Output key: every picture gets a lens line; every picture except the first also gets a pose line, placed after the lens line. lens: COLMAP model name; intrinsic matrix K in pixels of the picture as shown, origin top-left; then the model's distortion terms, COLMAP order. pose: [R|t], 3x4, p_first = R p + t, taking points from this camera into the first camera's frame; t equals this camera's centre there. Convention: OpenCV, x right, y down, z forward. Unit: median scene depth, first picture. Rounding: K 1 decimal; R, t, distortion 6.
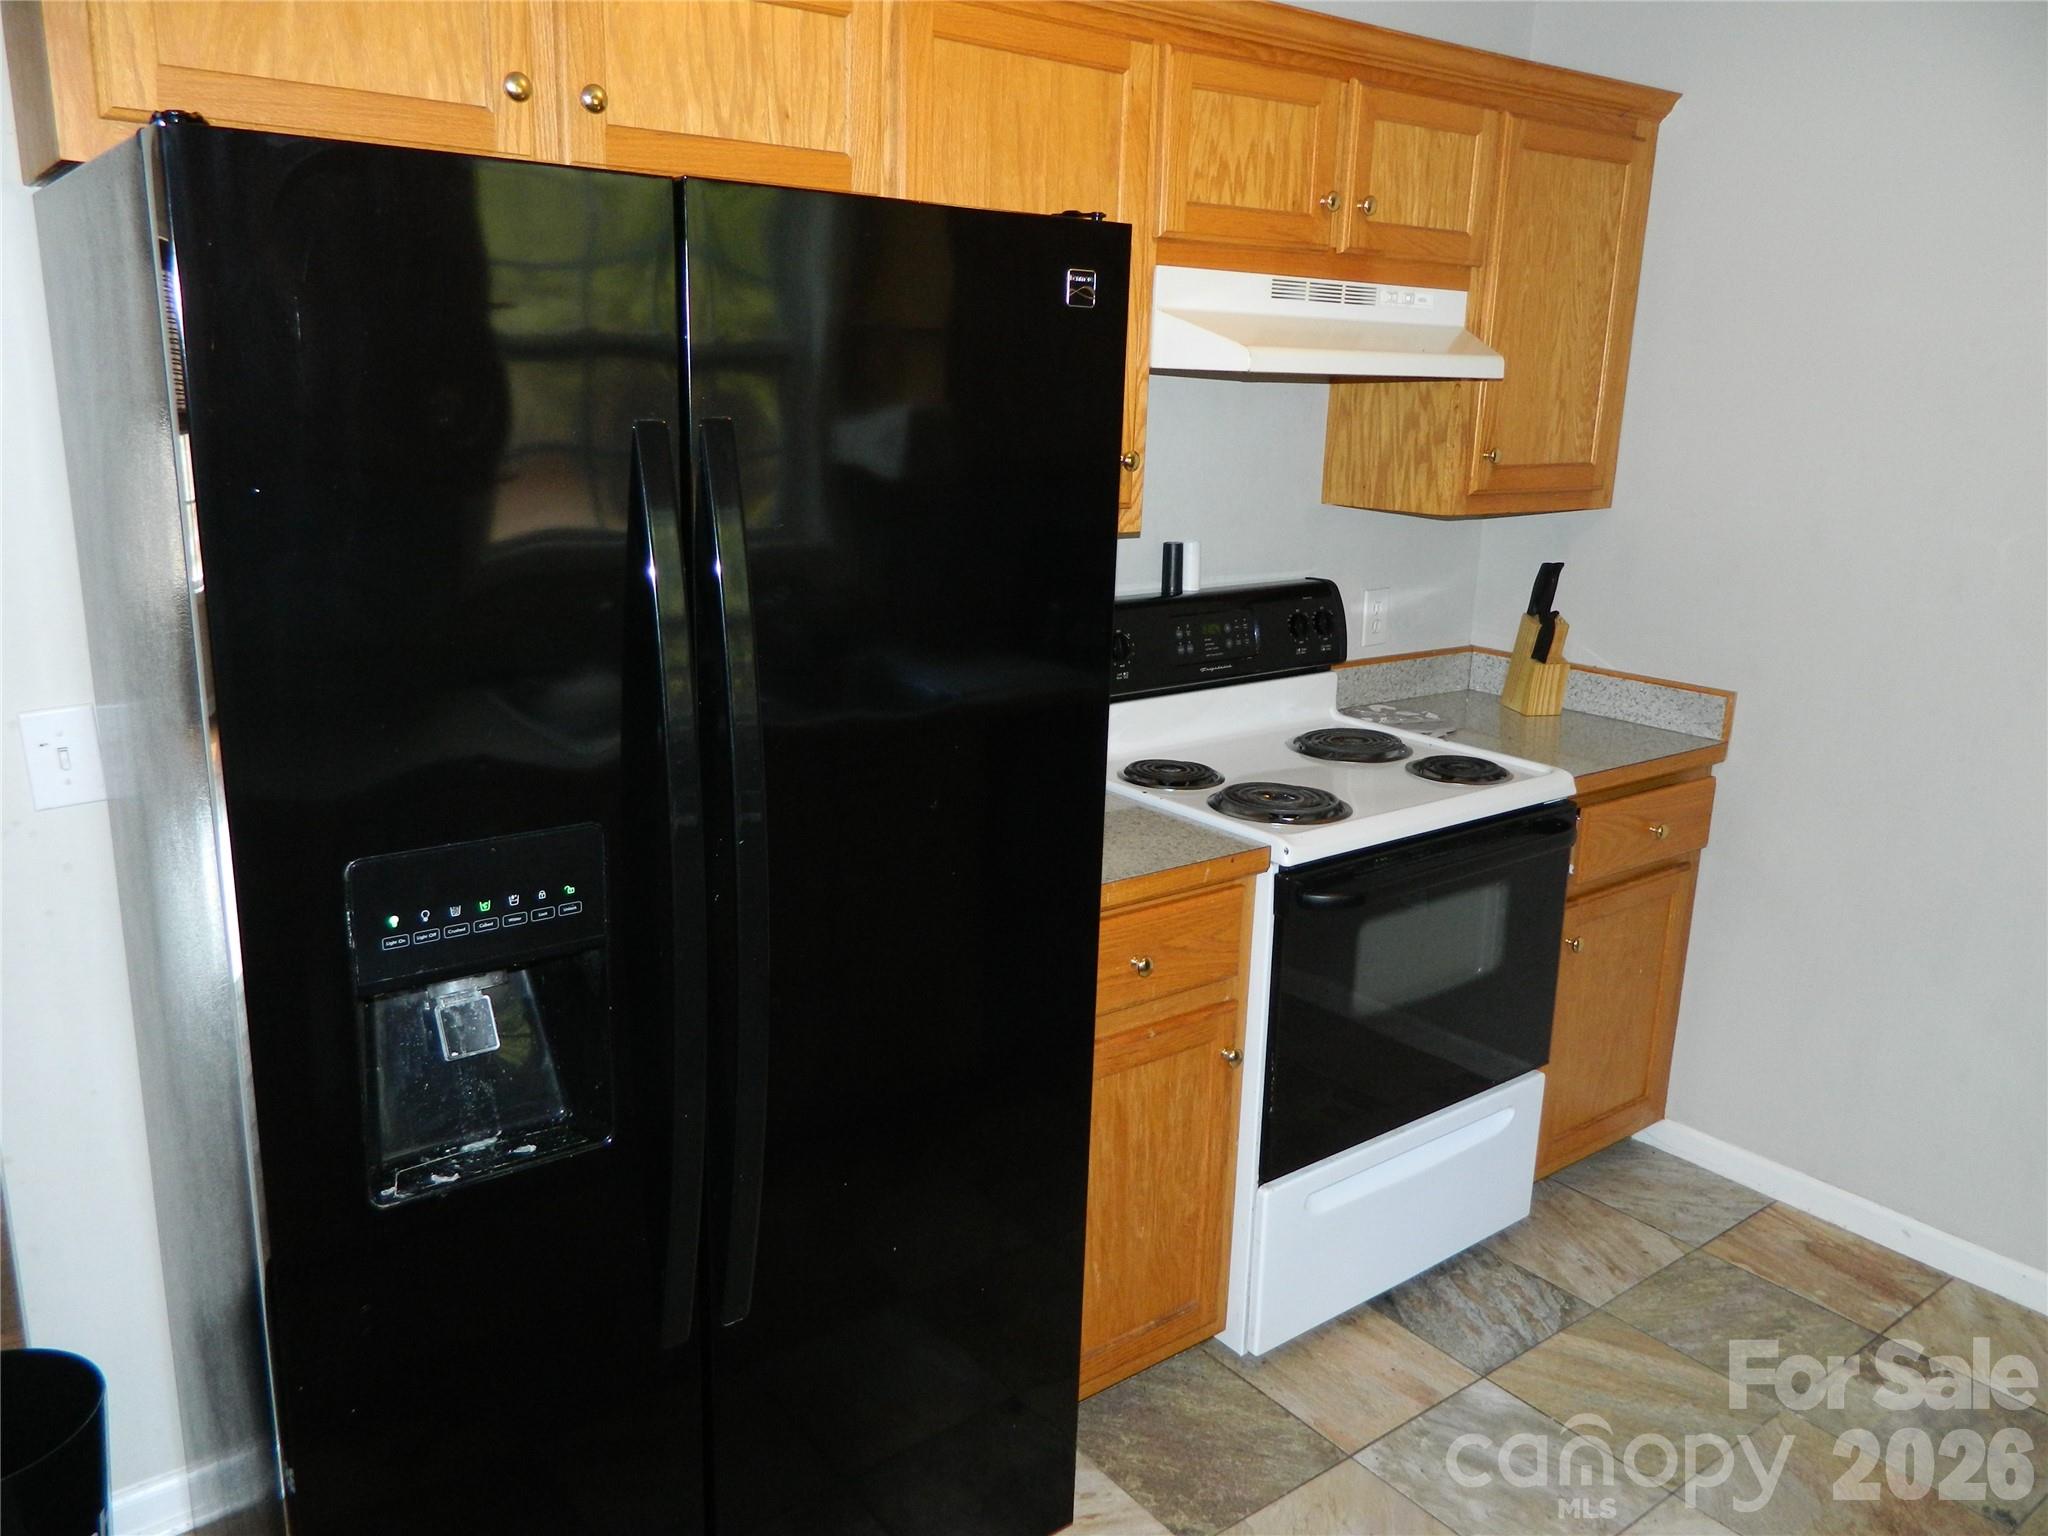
lens RADIAL K [[1533.0, 0, 1023.3], [0, 1533.0, 753.5], [0, 0, 1]] dist [0.004952, 0.000477]
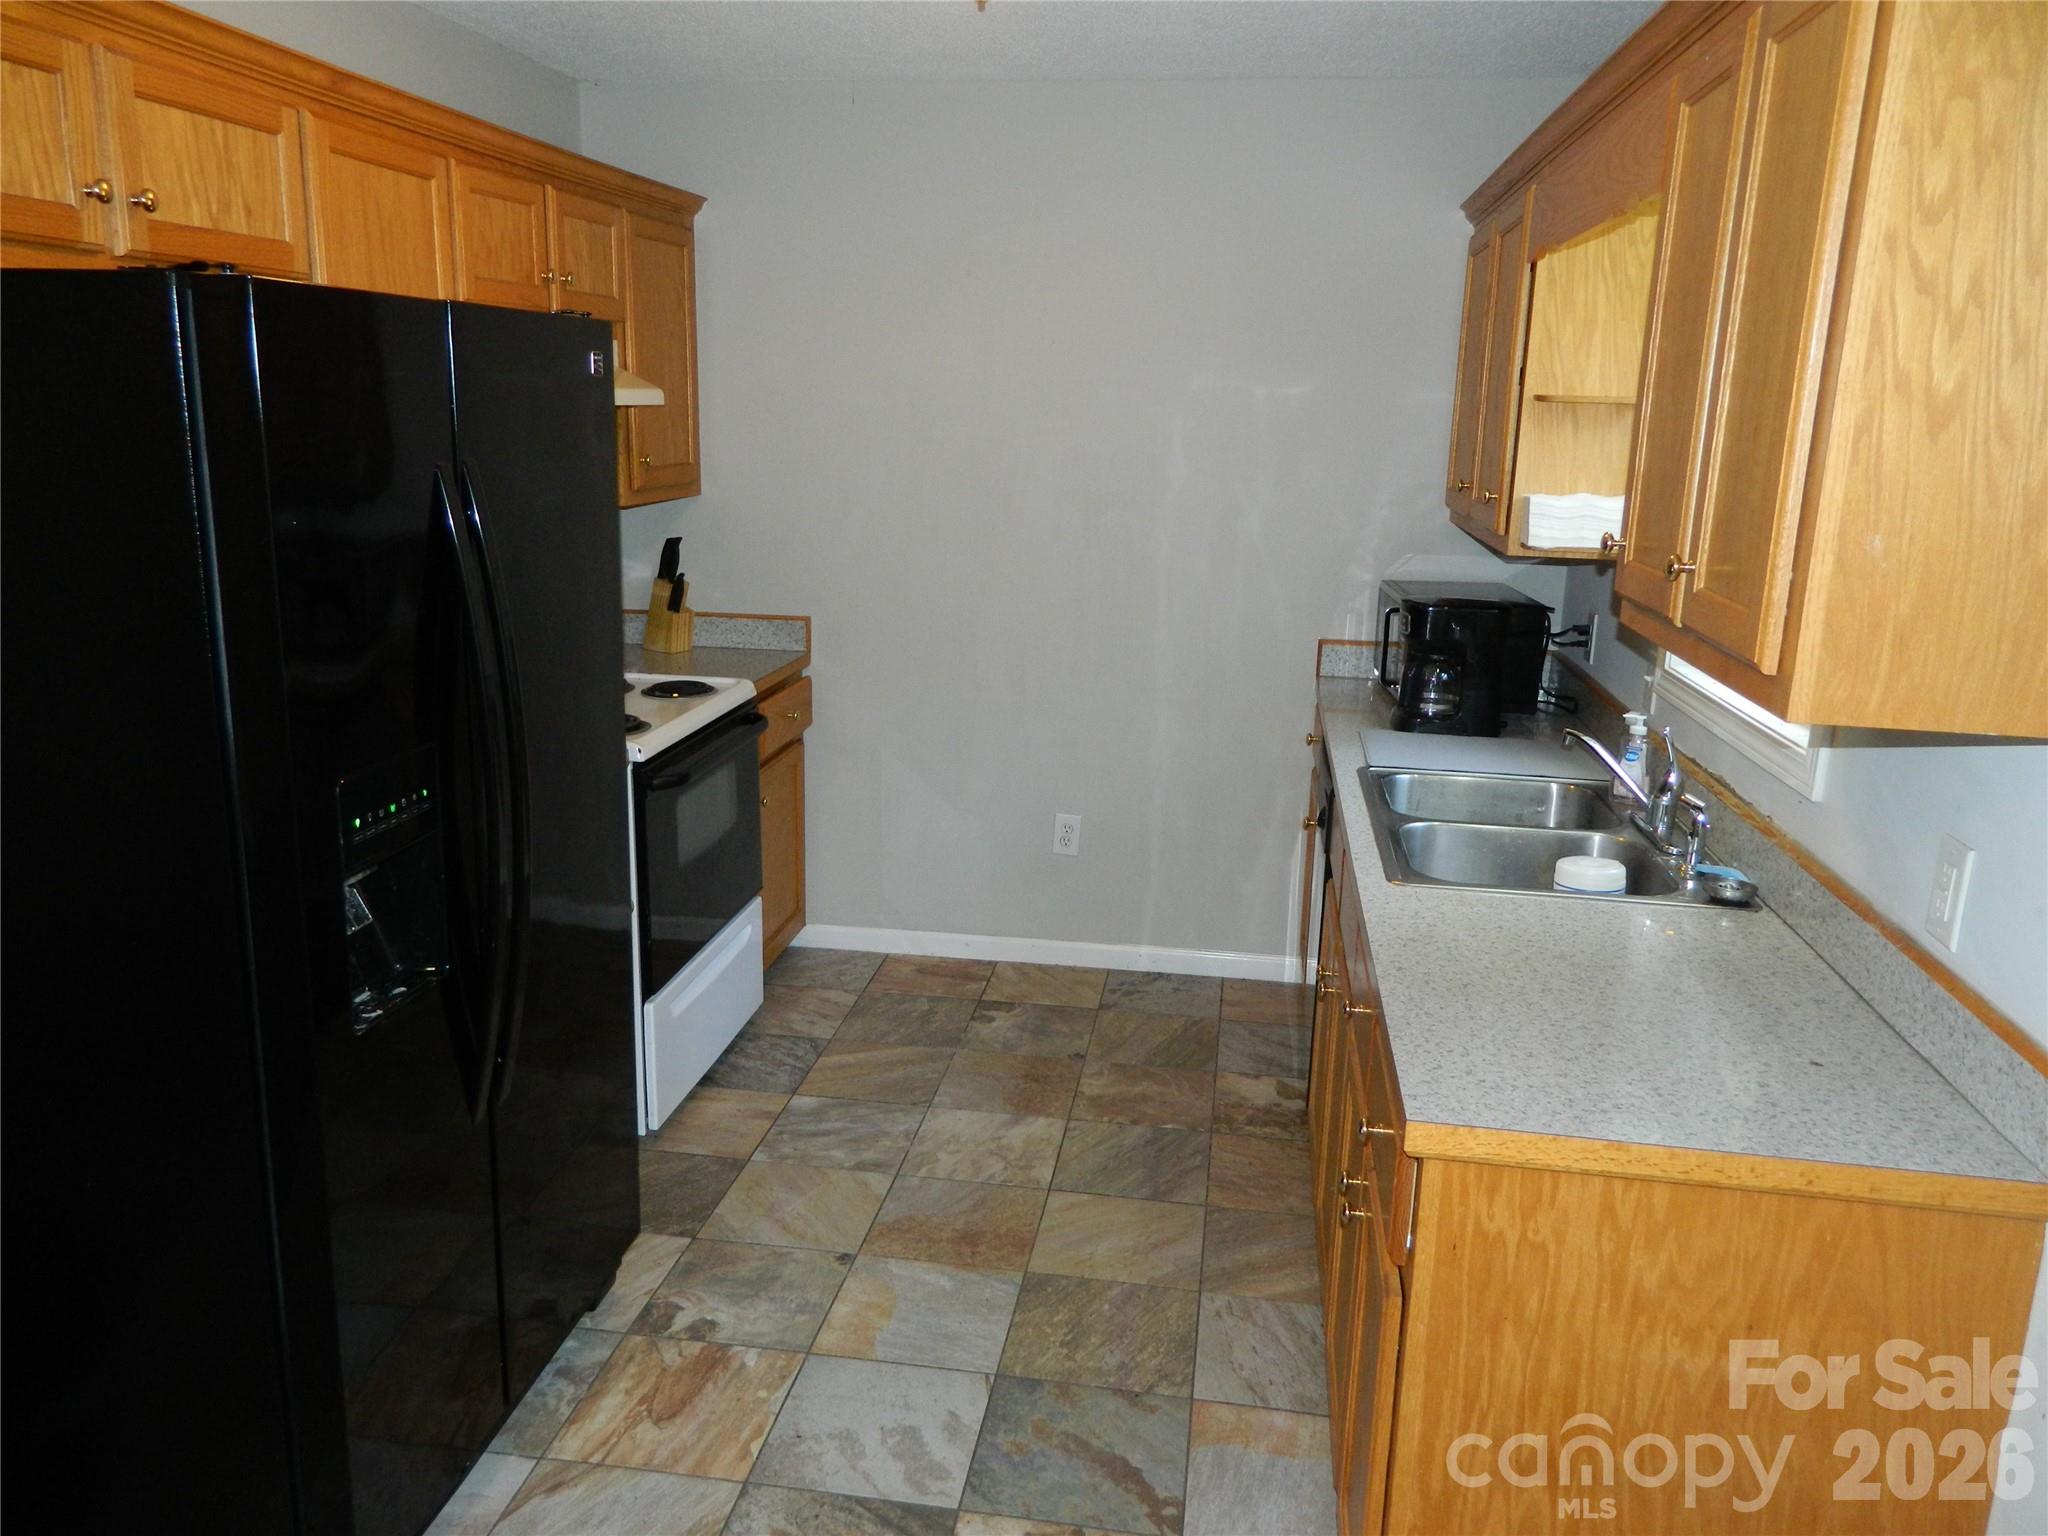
lens RADIAL K [[1529.1, 0, 1024.0], [0, 1529.1, 768.0], [0, 0, 1]] dist [0.005423, -0.000209]
pose [[0.721959, -0.176118, 0.669147, -0.430742], [0.167848, 0.982757, 0.077564, 0.025416], [-0.671269, 0.056317, 0.739071, -0.220561]]
